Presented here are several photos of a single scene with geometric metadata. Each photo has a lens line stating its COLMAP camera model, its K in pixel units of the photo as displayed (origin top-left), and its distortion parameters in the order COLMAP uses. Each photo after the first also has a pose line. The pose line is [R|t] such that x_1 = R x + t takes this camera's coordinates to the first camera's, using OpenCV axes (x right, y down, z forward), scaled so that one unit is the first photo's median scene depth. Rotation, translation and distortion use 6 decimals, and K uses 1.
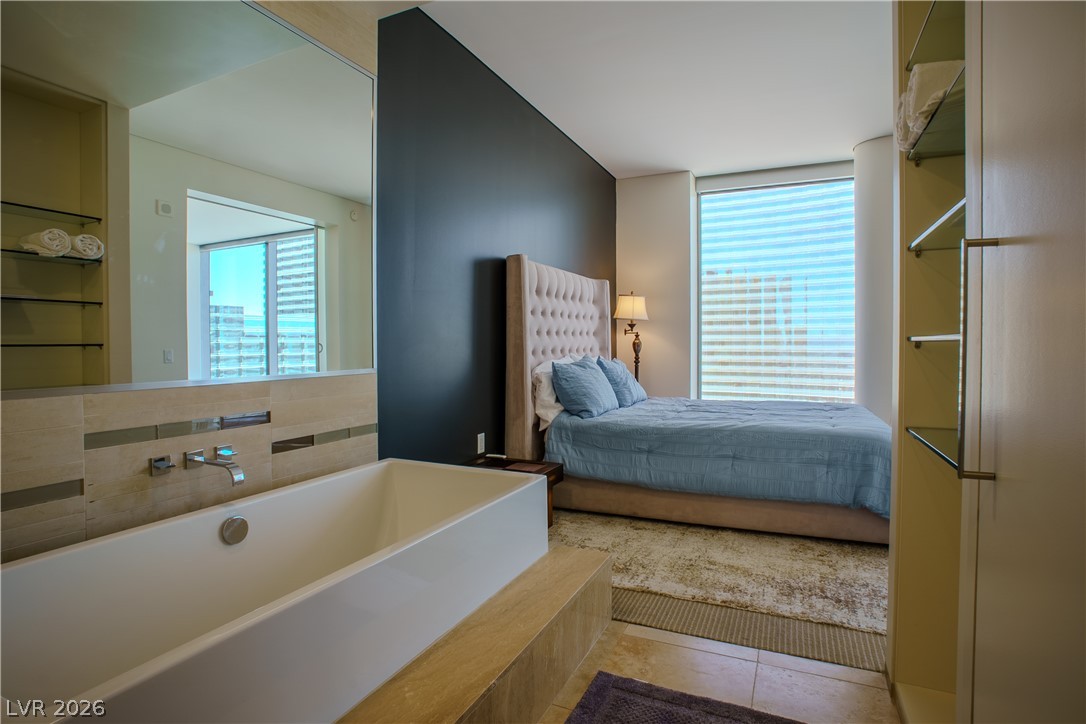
lens RADIAL K [[547.8, 0, 540.0], [0, 547.8, 356.1], [0, 0, 1]] dist [-0.062847, 0.000053]
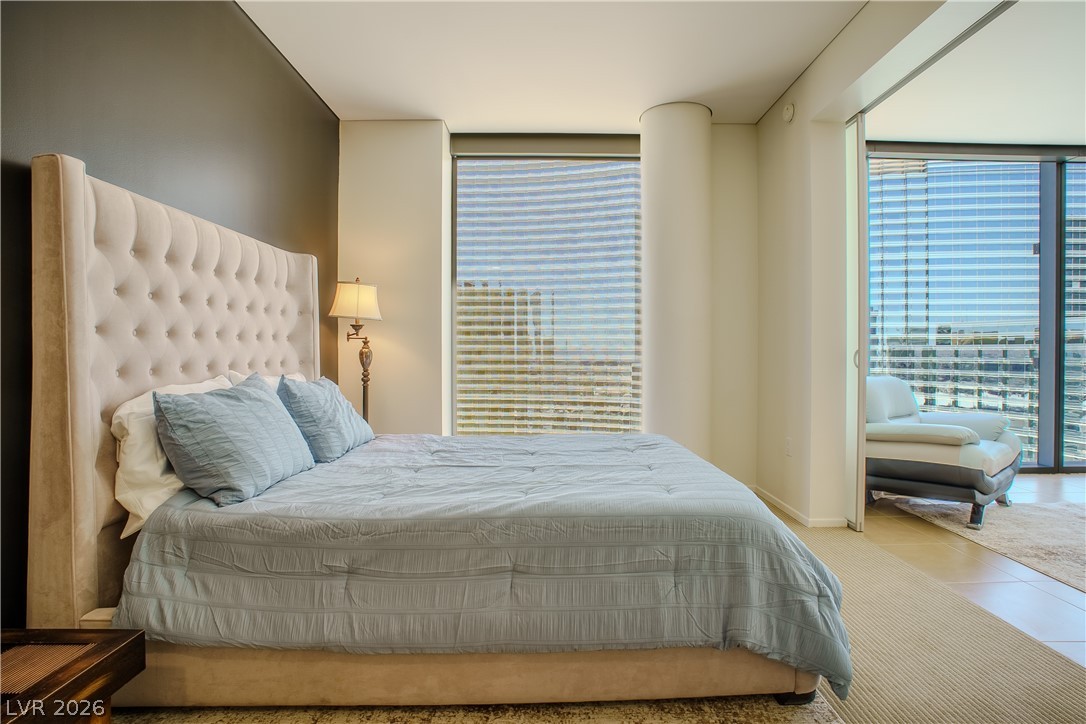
lens RADIAL K [[543.3, 0, 543.0], [0, 543.3, 362.0], [0, 0, 1]] dist [-0.029824, 0.000408]
pose [[0.904414, -0.003985, 0.426638, 0.104362], [0.006498, 0.999969, -0.004436, -0.009021], [-0.426607, 0.006785, 0.904412, 0.334336]]
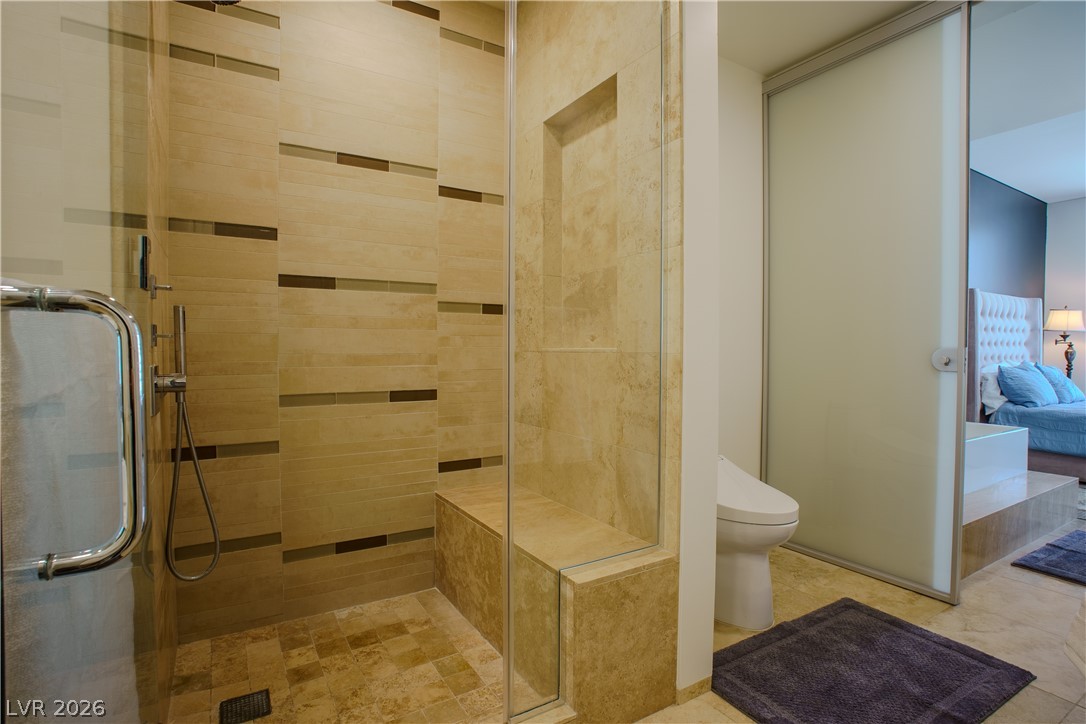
lens RADIAL K [[523.0, 0, 529.1], [0, 523.0, 365.7], [0, 0, 1]] dist [-0.065132, 0.016481]
pose [[0.818215, 0.021479, -0.574511, -0.173037], [-0.018125, 0.999769, 0.011565, 0.014527], [0.574626, 0.000950, 0.818415, -0.546391]]
